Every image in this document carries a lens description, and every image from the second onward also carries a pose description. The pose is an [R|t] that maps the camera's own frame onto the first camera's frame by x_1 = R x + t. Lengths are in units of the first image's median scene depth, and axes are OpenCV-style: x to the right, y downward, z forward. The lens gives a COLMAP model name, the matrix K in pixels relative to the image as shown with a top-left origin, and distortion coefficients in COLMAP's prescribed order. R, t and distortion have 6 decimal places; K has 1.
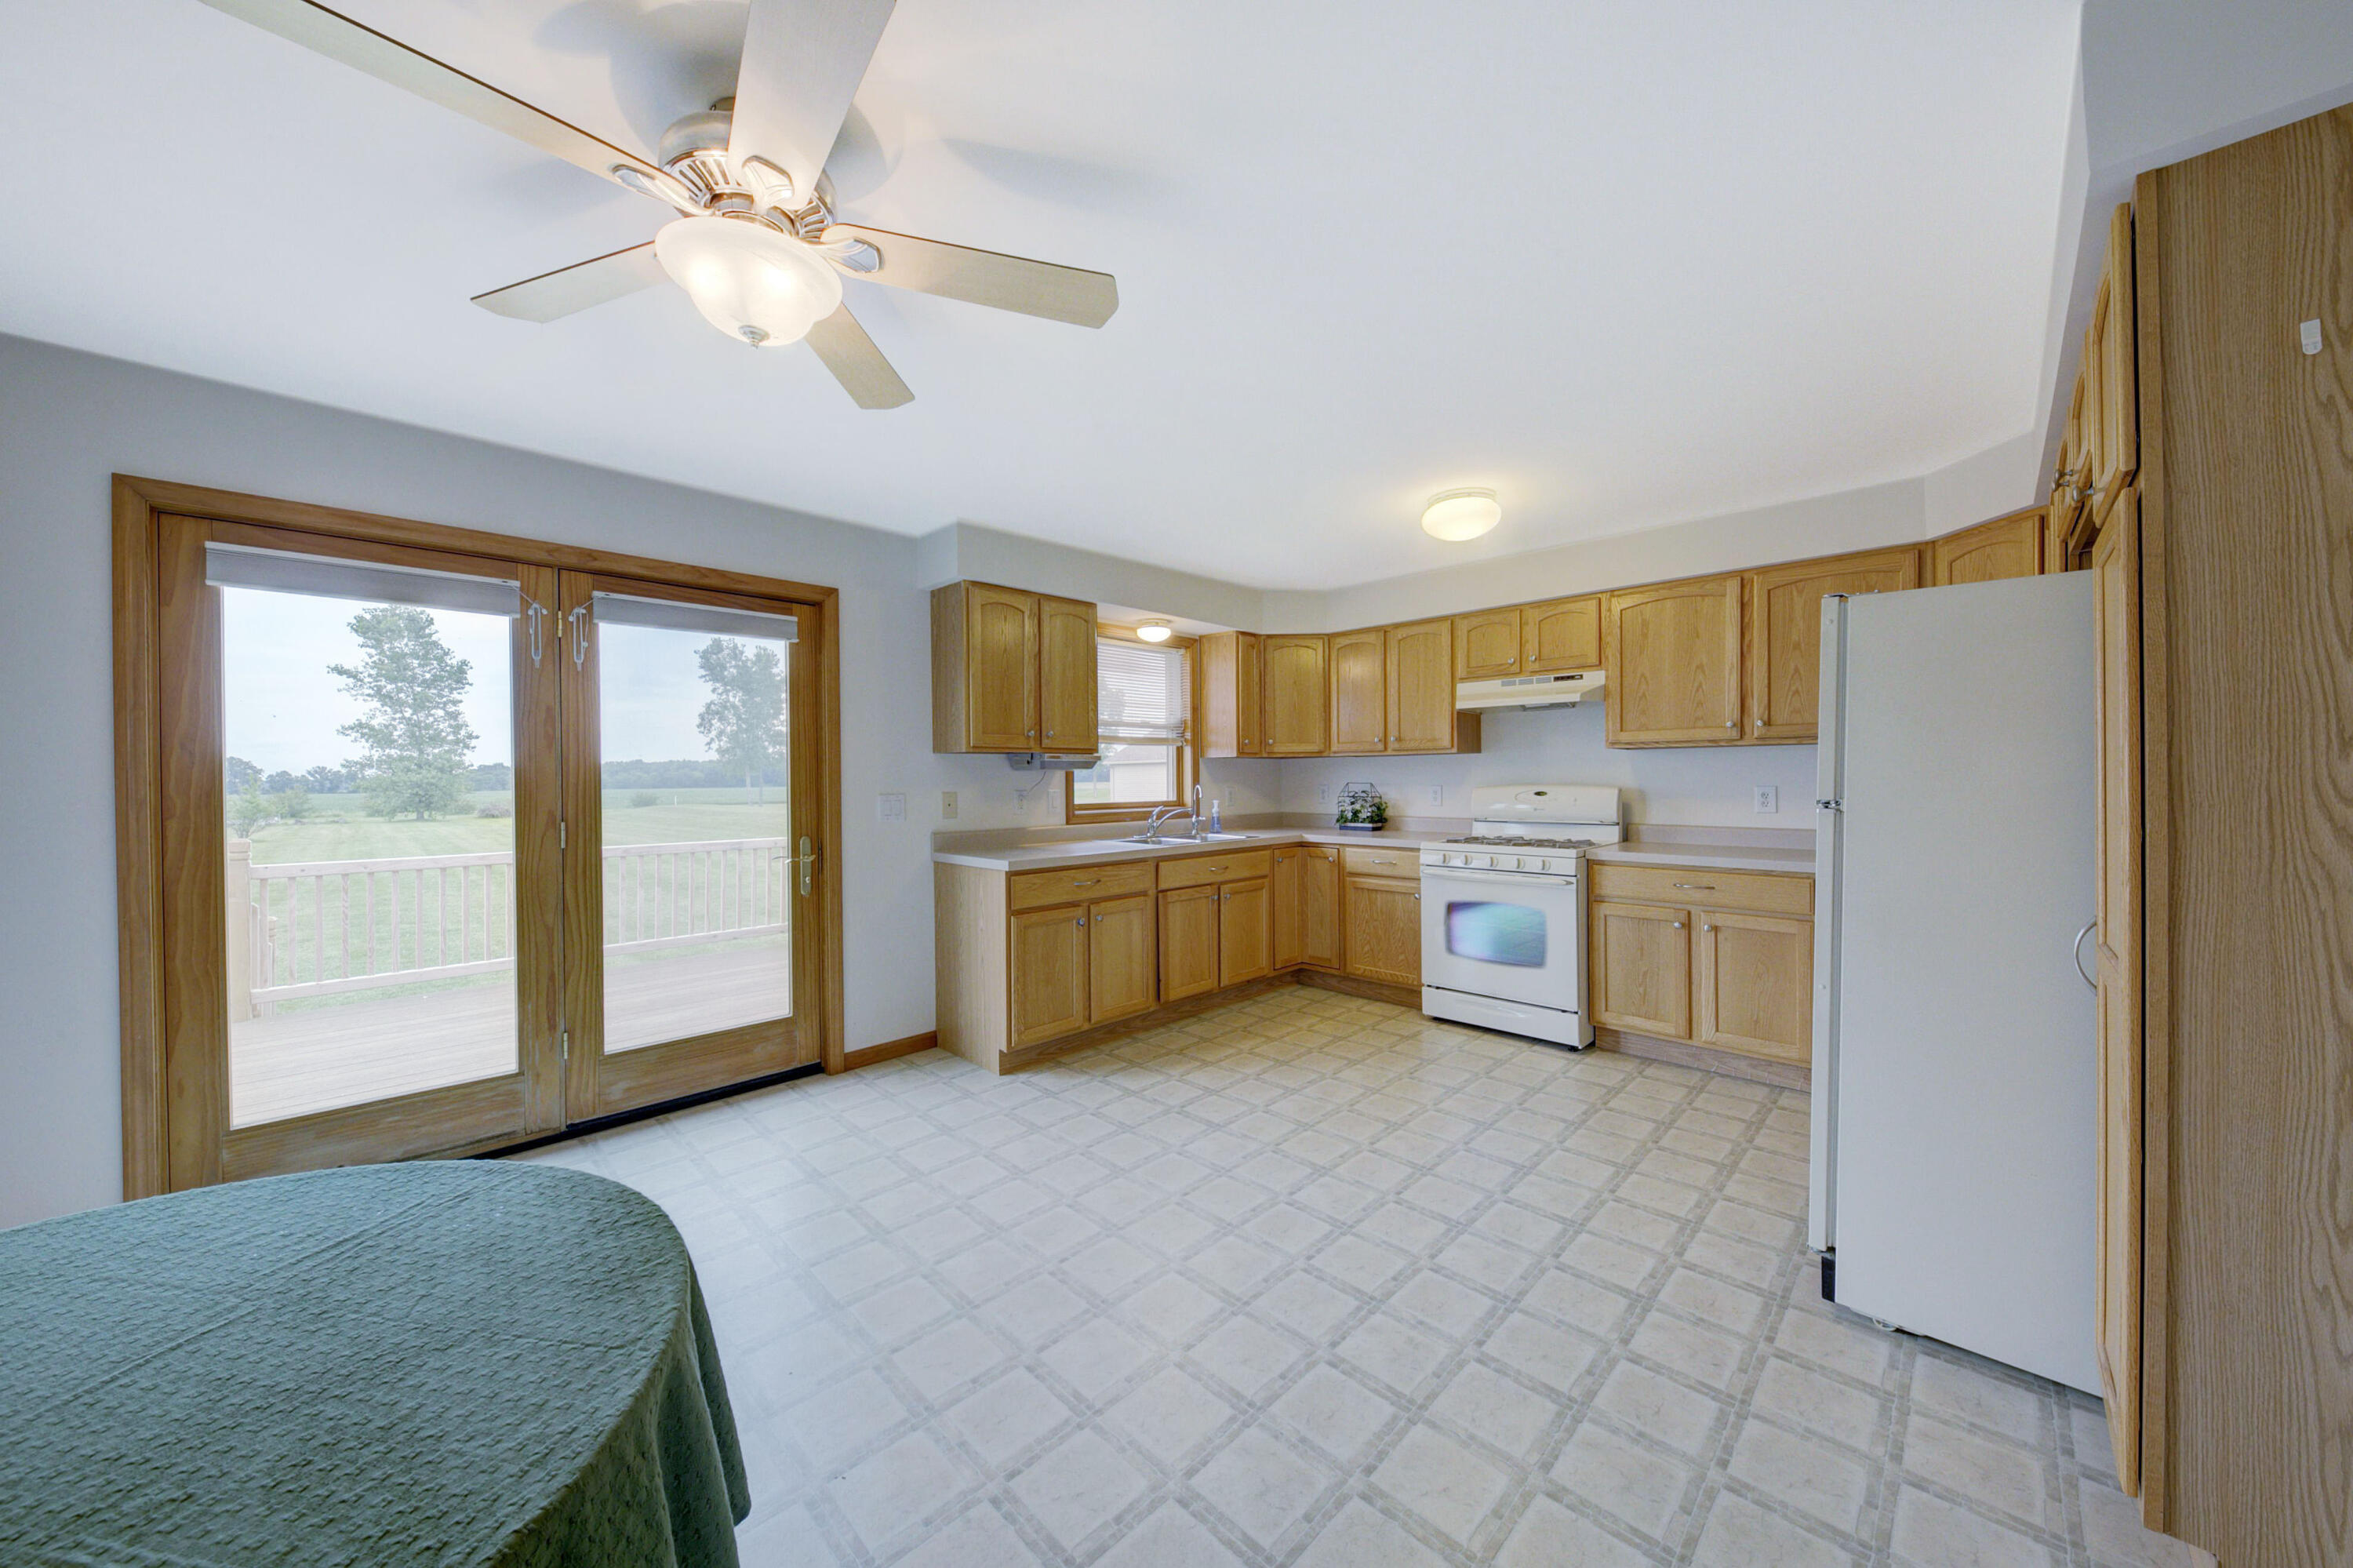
lens RADIAL K [[808.3, 0, 1182.3], [0, 808.3, 785.5], [0, 0, 1]] dist [0.001969, -0.003046]
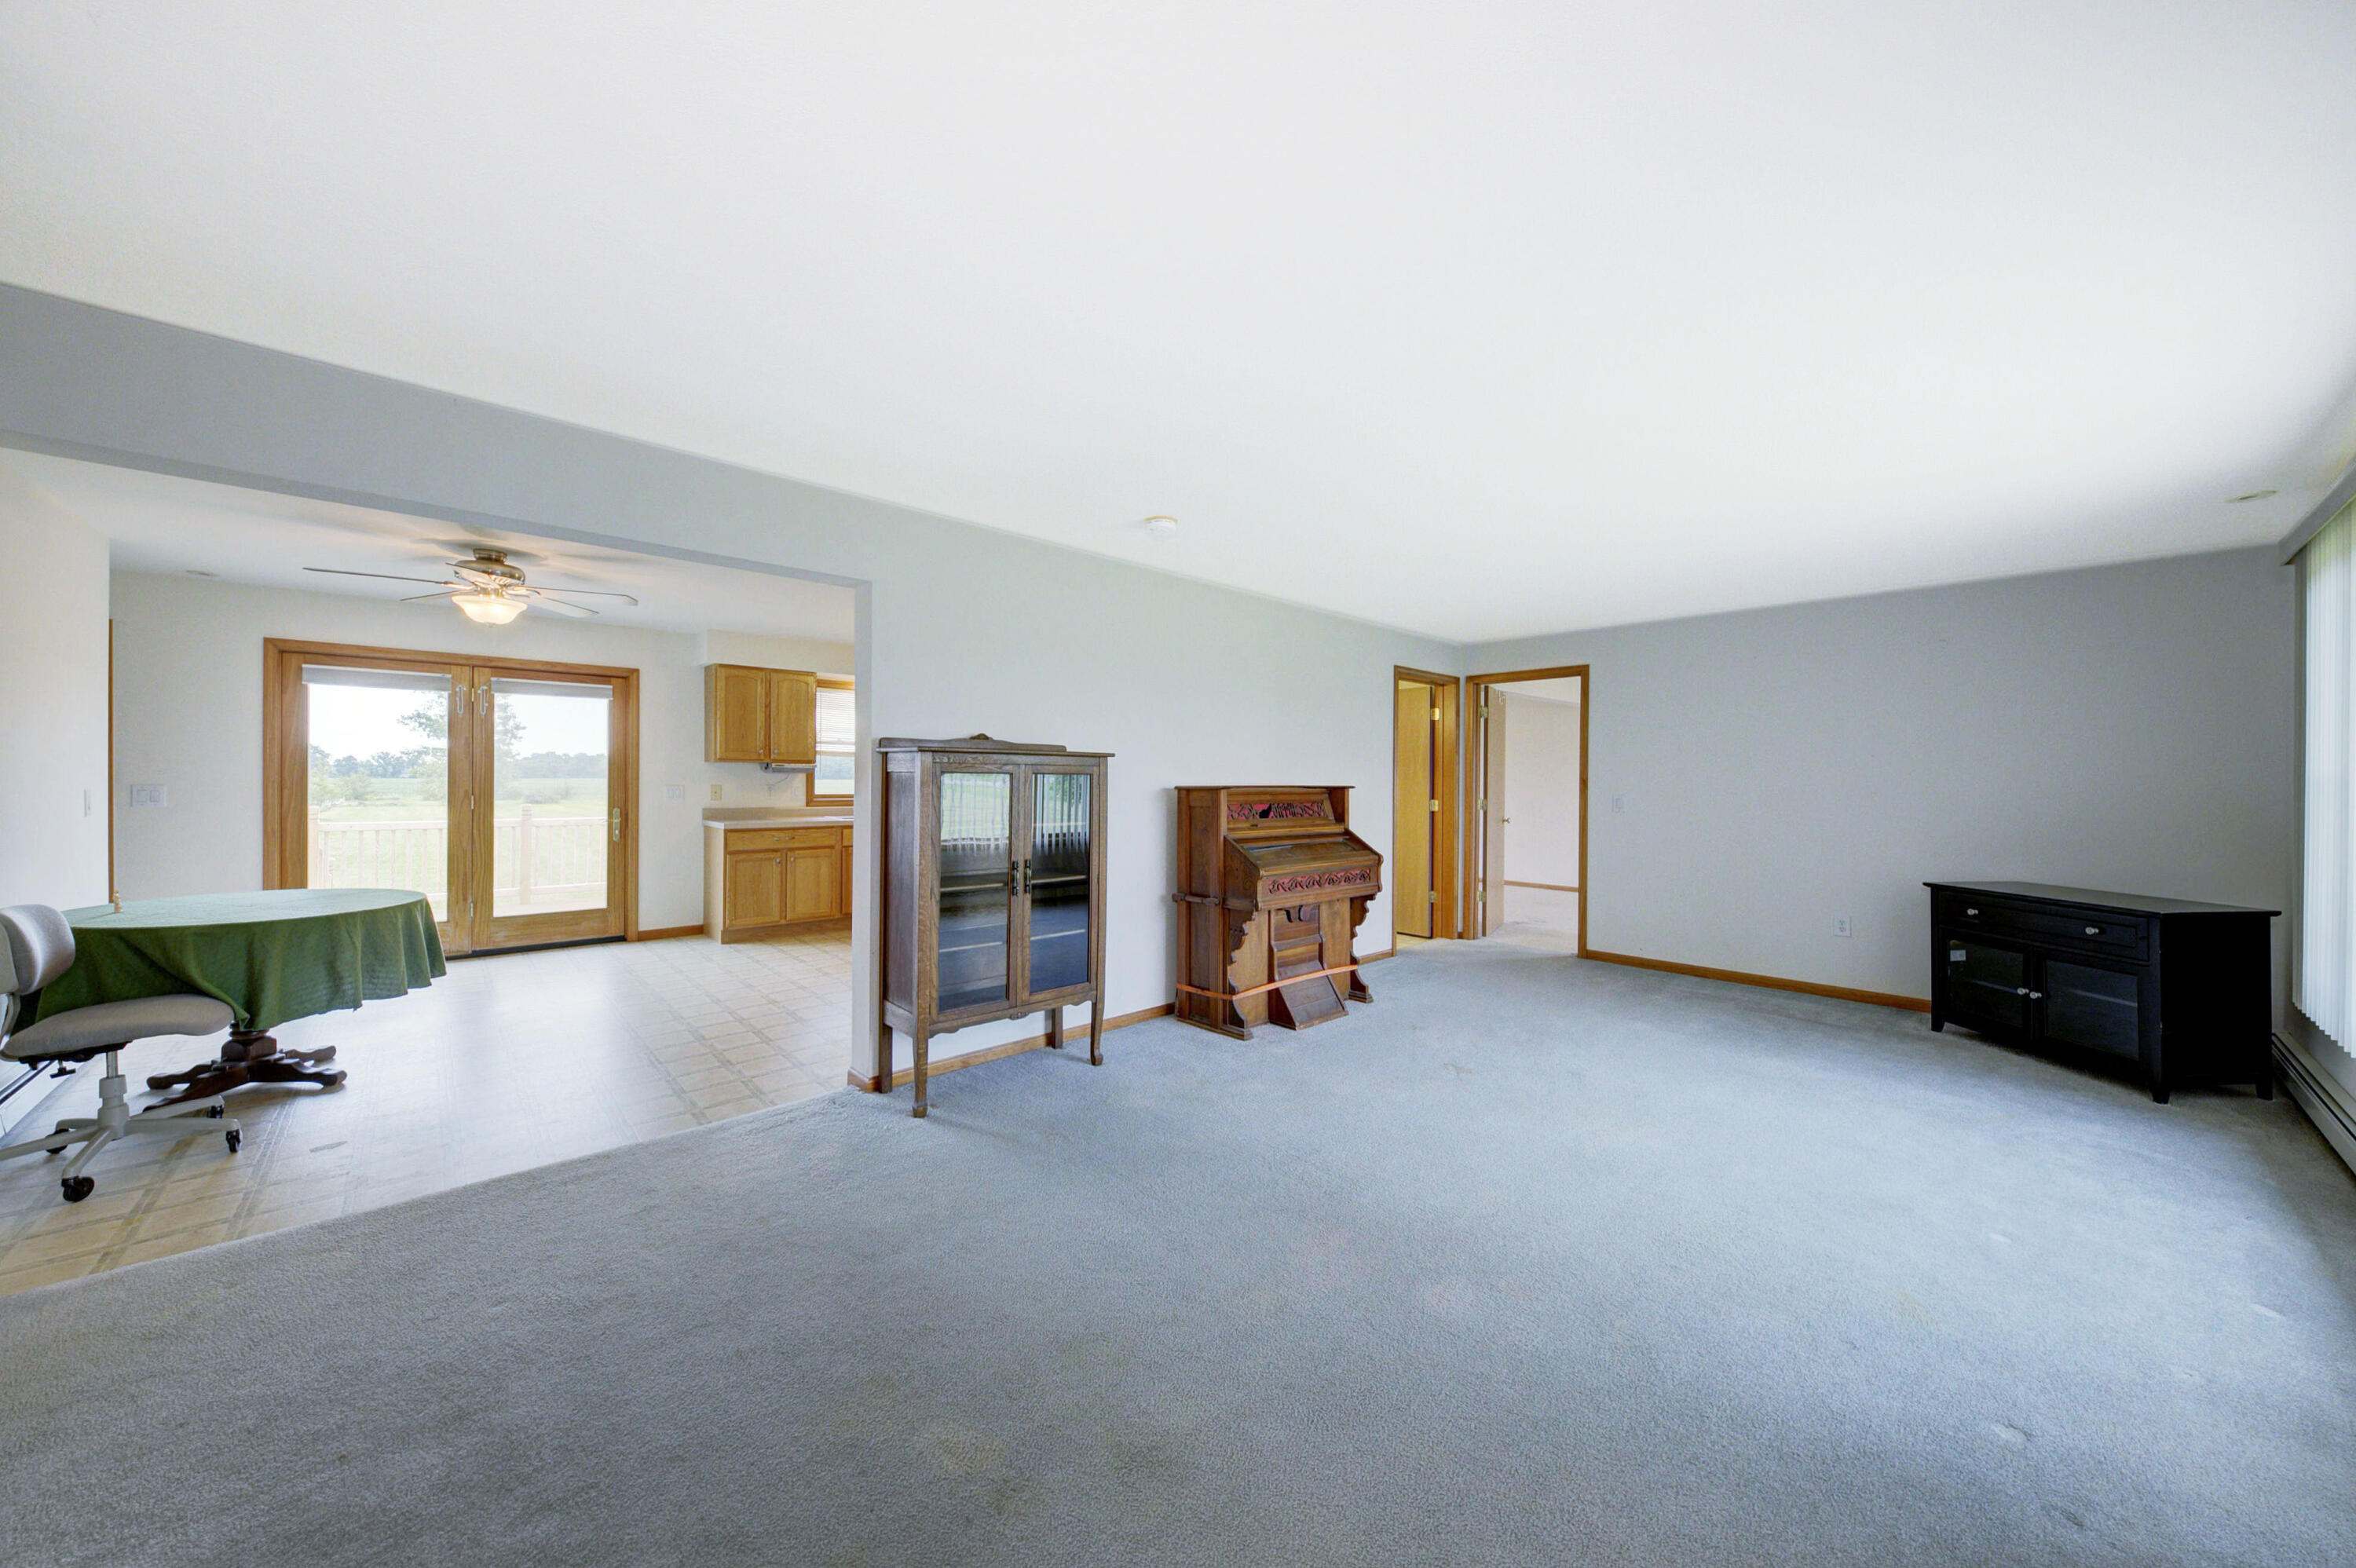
lens RADIAL K [[809.9, 0, 1187.4], [0, 809.9, 783.0], [0, 0, 1]] dist [0.010048, -0.006952]
pose [[0.999077, 0.018792, -0.038627, 0.761287], [-0.018920, 0.999817, -0.002955, -0.009059], [0.038565, 0.003683, 0.999249, -0.659304]]
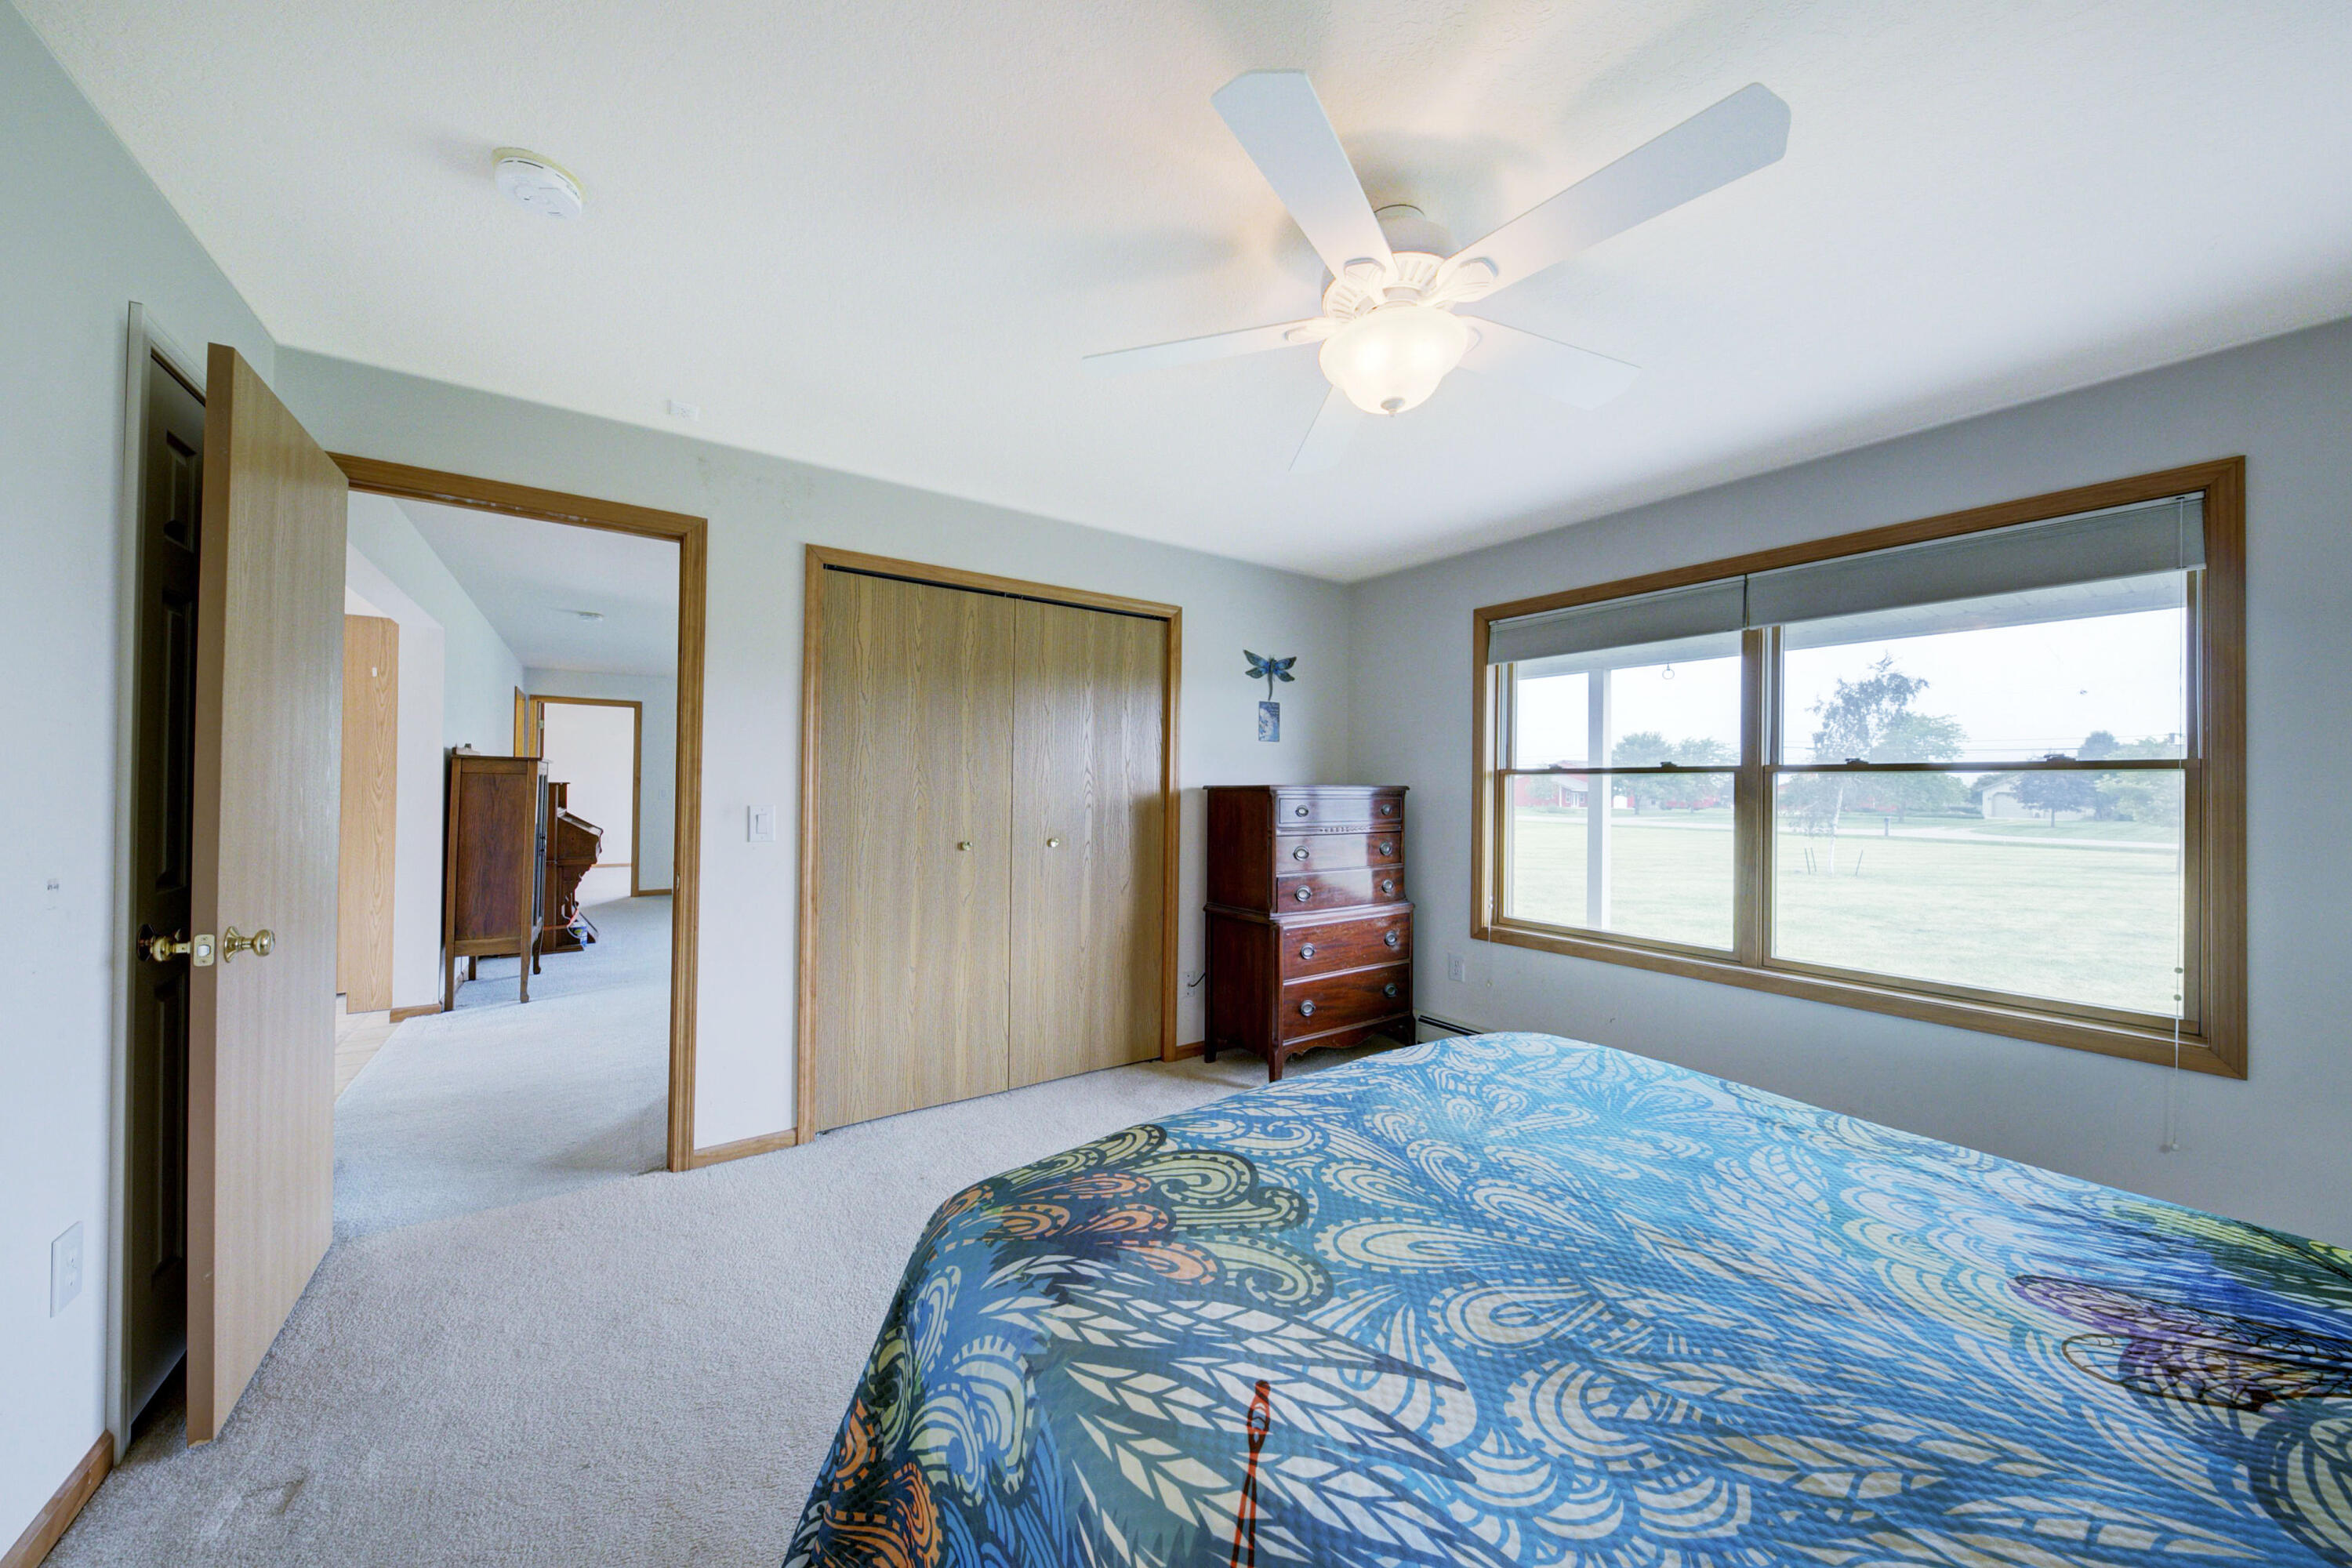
lens RADIAL K [[805.3, 0, 1183.9], [0, 805.3, 781.8], [0, 0, 1]] dist [0.010769, -0.007938]
pose [[0.181037, 0.020944, 0.983253, -0.505838], [-0.008512, 0.999769, -0.019728, 0.006708], [-0.983439, -0.004798, 0.181173, -1.036716]]
